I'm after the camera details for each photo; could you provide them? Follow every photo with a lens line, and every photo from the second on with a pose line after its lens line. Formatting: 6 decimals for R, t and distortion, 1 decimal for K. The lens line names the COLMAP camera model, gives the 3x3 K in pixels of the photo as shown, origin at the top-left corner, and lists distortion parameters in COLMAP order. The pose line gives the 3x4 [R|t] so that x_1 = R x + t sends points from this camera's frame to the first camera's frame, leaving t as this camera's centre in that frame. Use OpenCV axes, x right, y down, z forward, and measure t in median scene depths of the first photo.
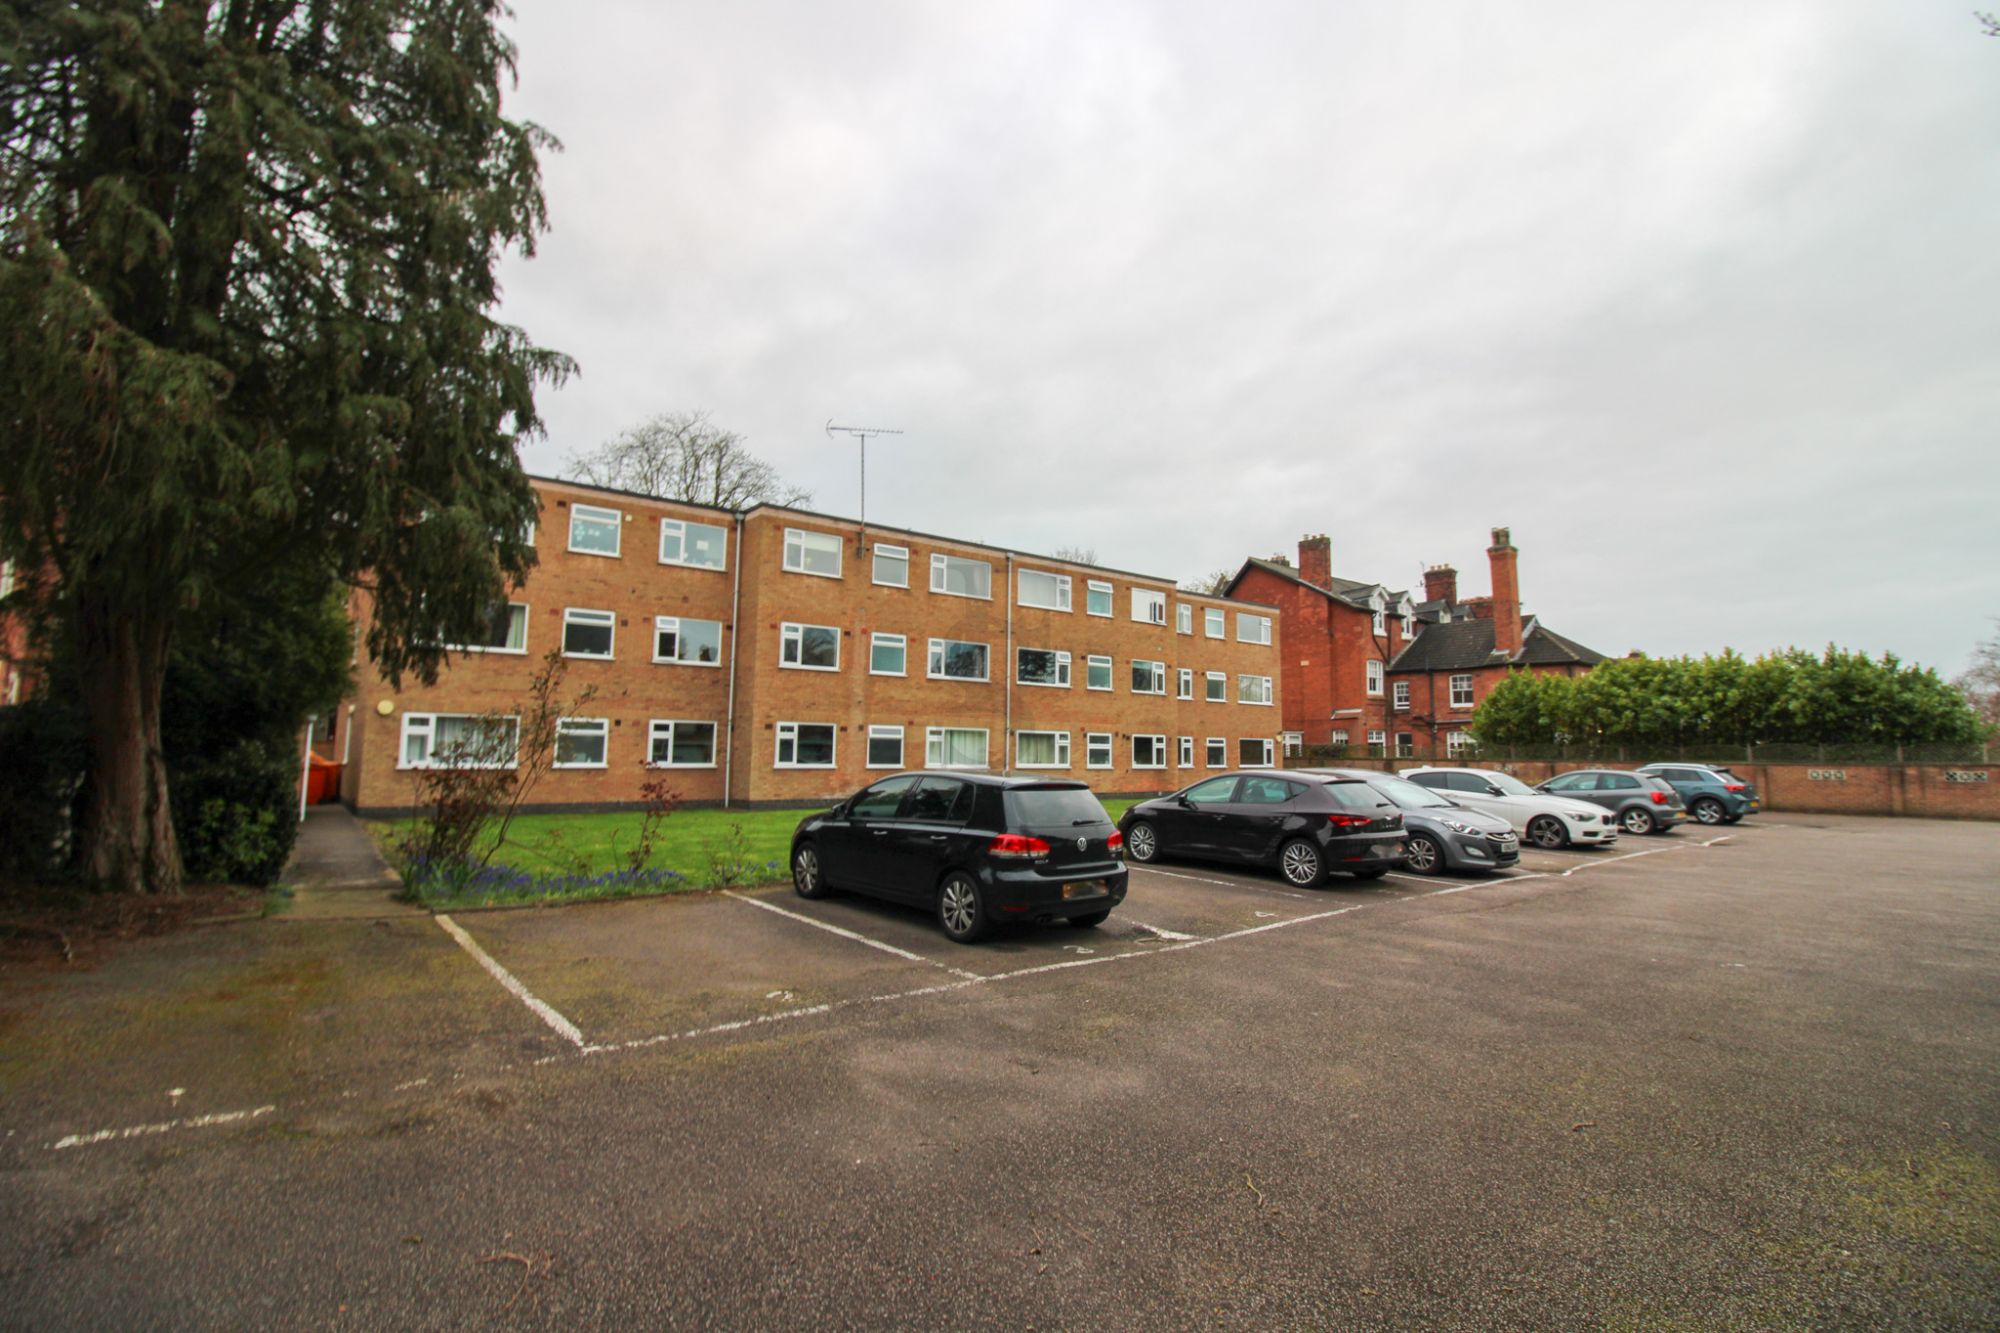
lens RADIAL K [[908.2, 0, 1001.9], [0, 908.2, 646.3], [0, 0, 1]] dist [0.001739, -0.014957]
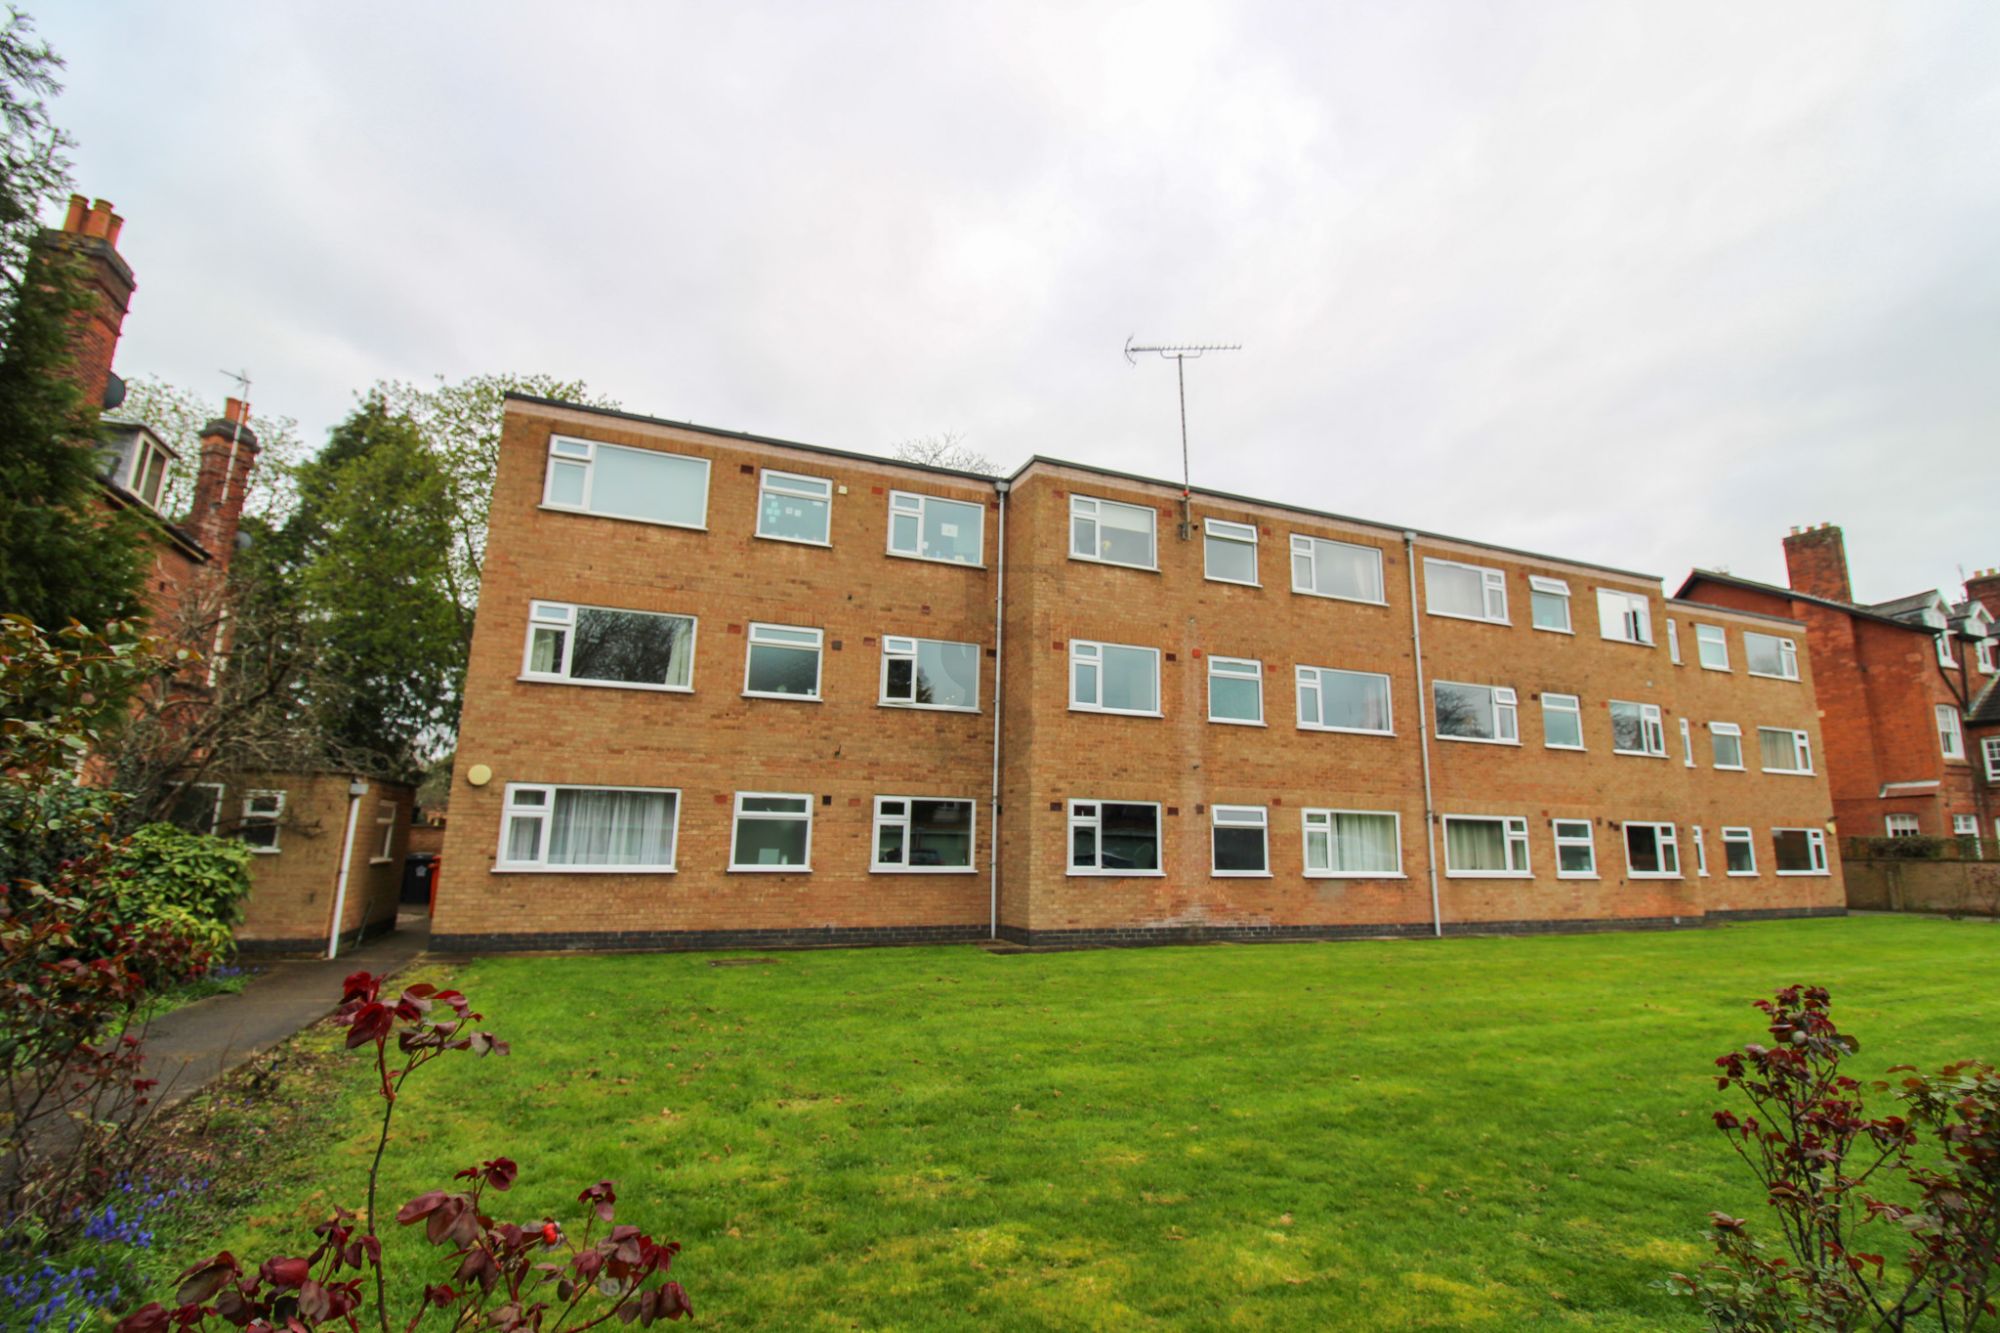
lens RADIAL K [[908.2, 0, 1001.9], [0, 908.2, 646.3], [0, 0, 1]] dist [0.001739, -0.014957]
pose [[0.960991, -0.050150, -0.271997, -0.108856], [0.023792, 0.994768, -0.099351, 0.037087], [0.275556, 0.089004, 0.957156, 0.357259]]
